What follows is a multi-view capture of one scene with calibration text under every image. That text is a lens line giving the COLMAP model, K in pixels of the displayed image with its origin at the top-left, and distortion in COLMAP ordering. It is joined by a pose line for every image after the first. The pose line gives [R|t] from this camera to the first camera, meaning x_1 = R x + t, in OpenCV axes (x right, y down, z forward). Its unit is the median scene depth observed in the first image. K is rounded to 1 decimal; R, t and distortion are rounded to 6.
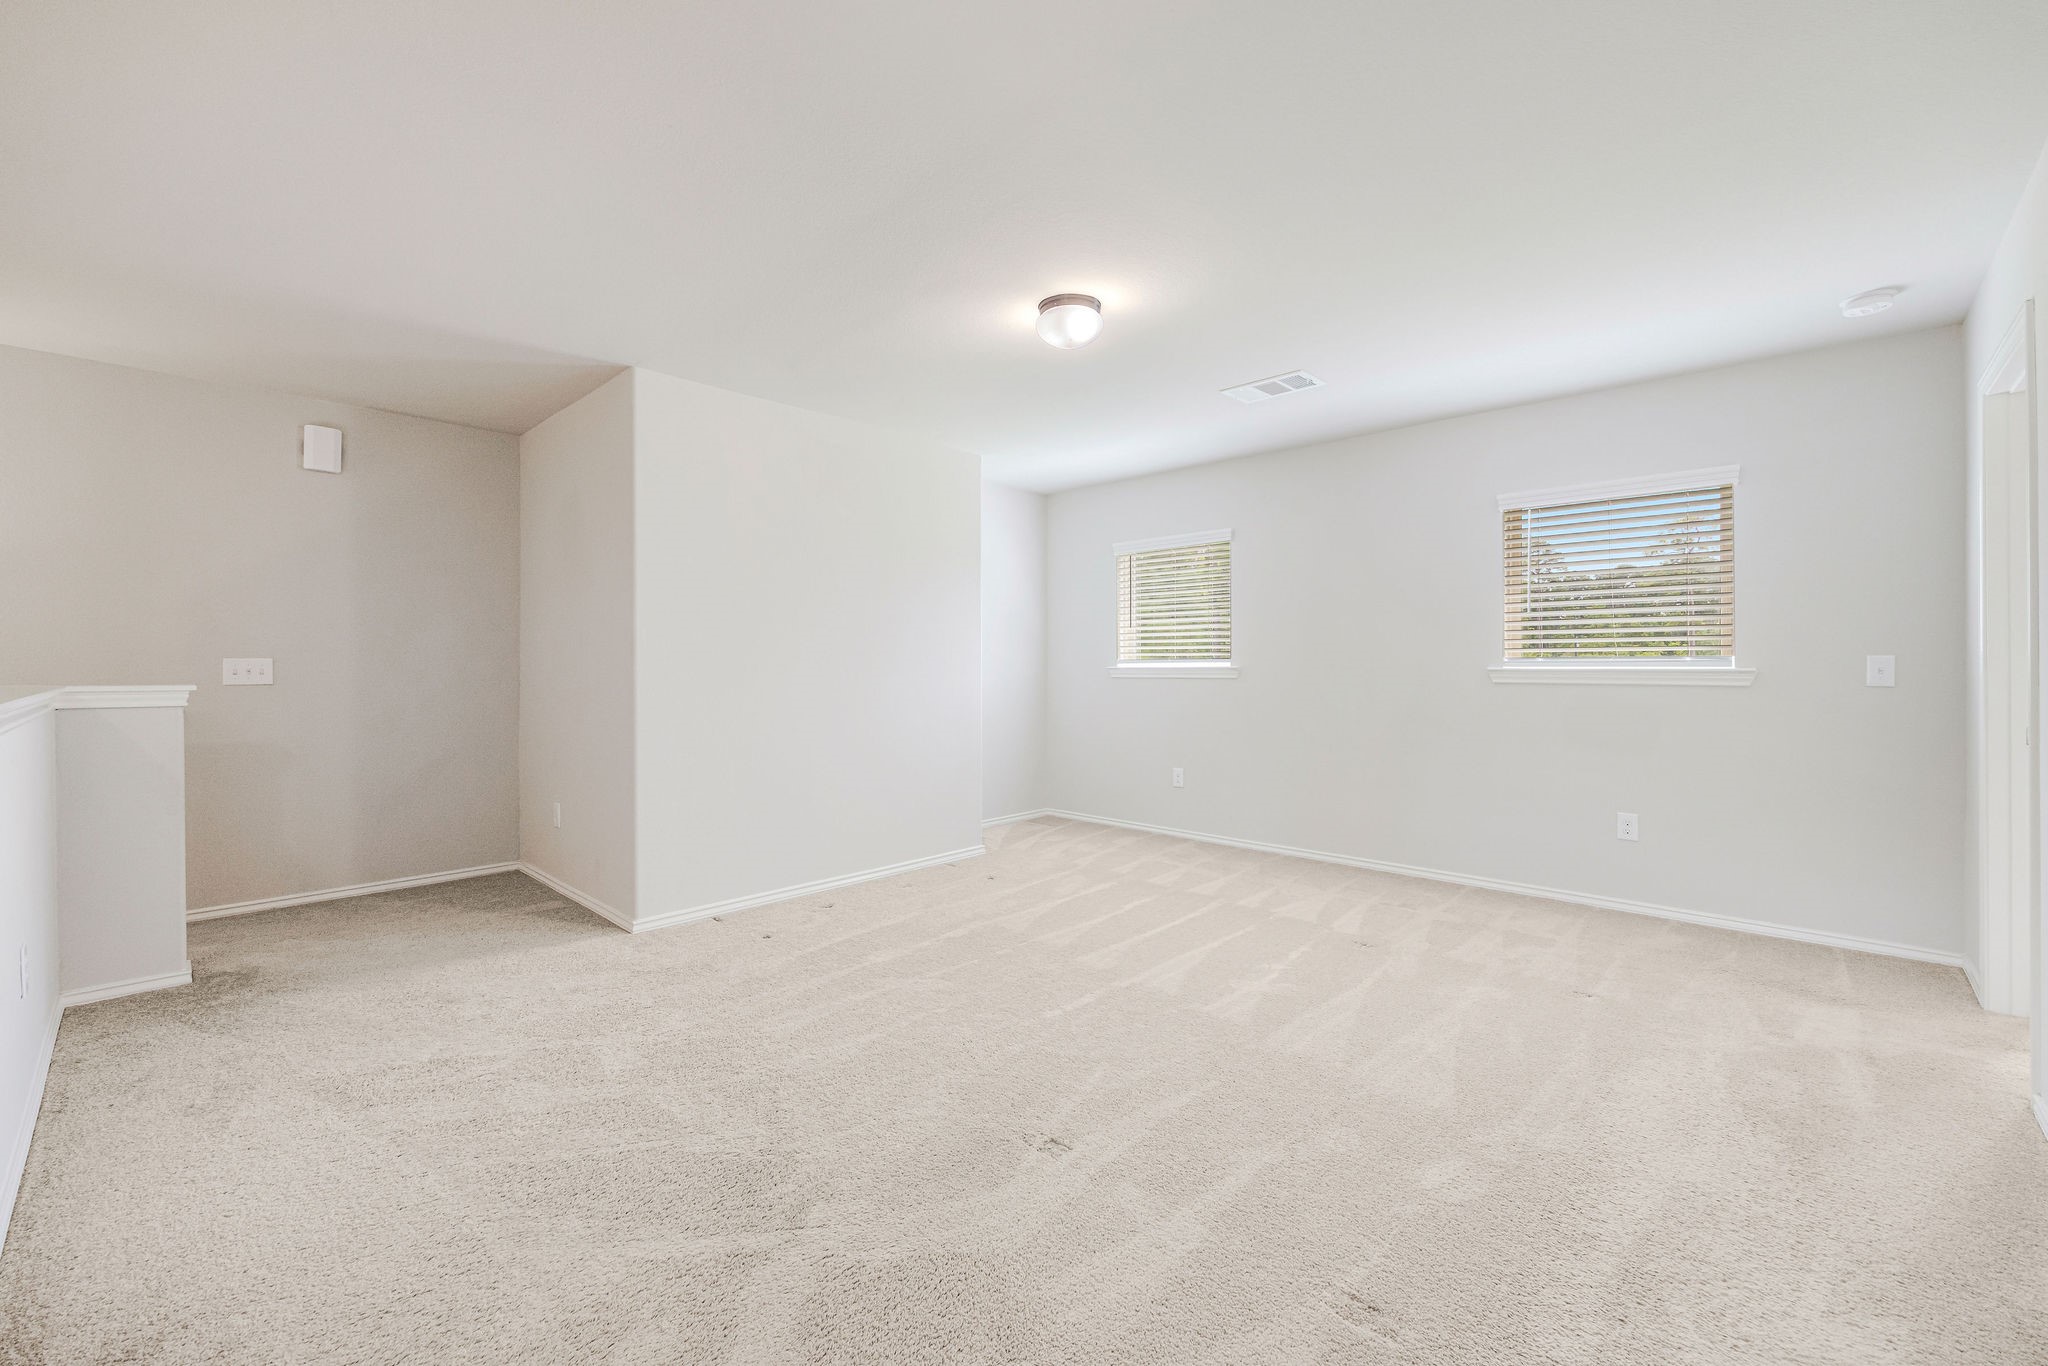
lens RADIAL K [[827.3, 0, 1045.9], [0, 827.3, 662.6], [0, 0, 1]] dist [0.000959, 0.000024]
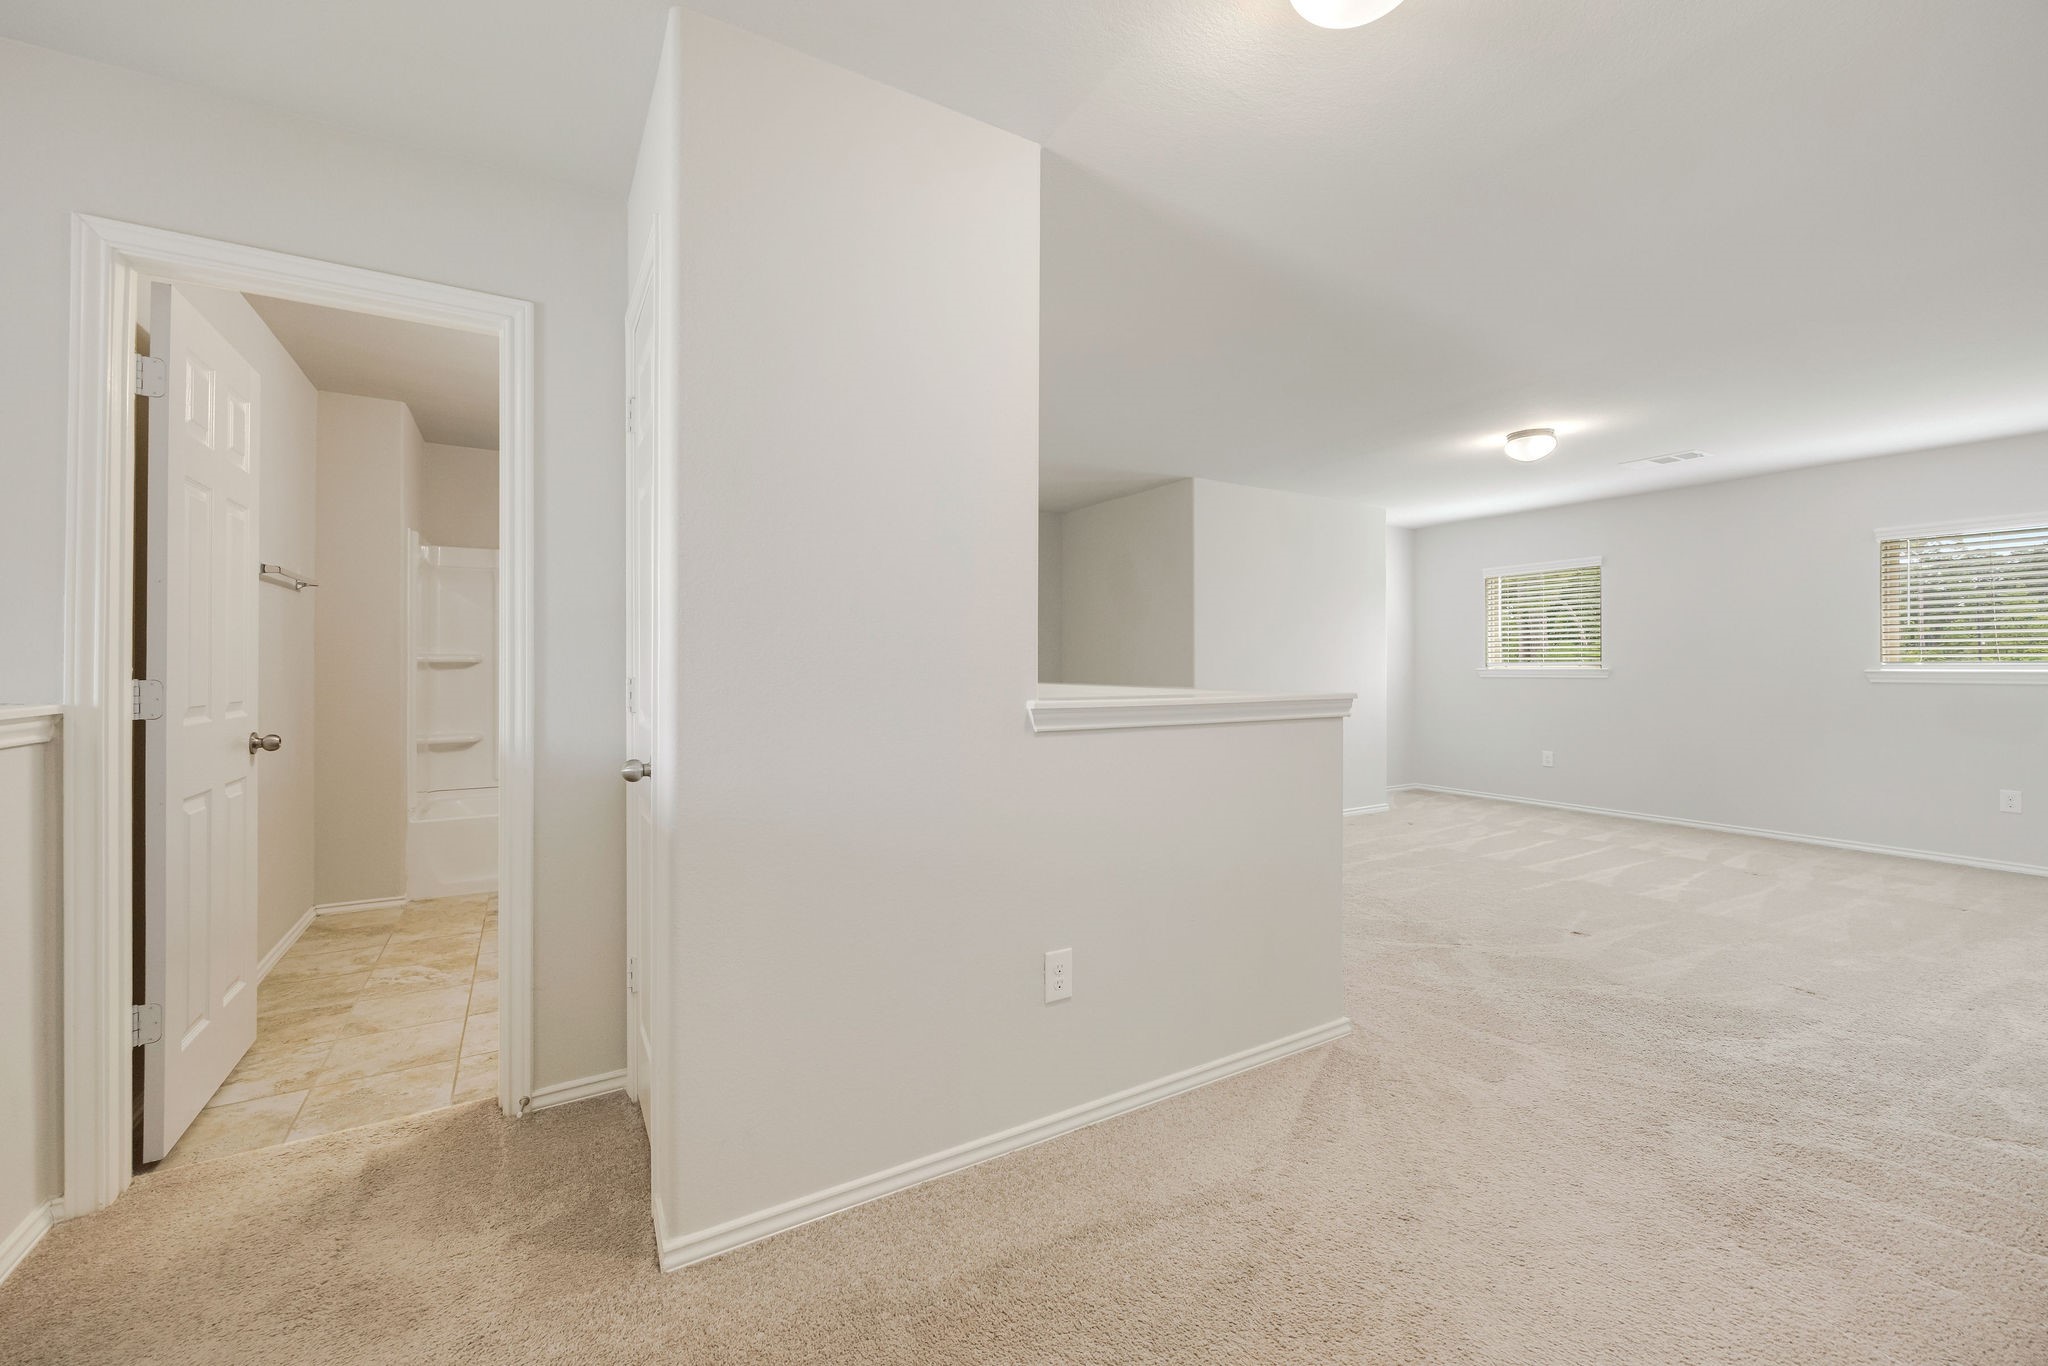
lens RADIAL K [[838.8, 0, 1020.8], [0, 838.8, 660.3], [0, 0, 1]] dist [0.000406, 0.000050]
pose [[0.959726, -0.002114, -0.280931, -0.333564], [0.001165, 0.999993, -0.003545, -0.004804], [0.280936, 0.003075, 0.959721, -0.573326]]
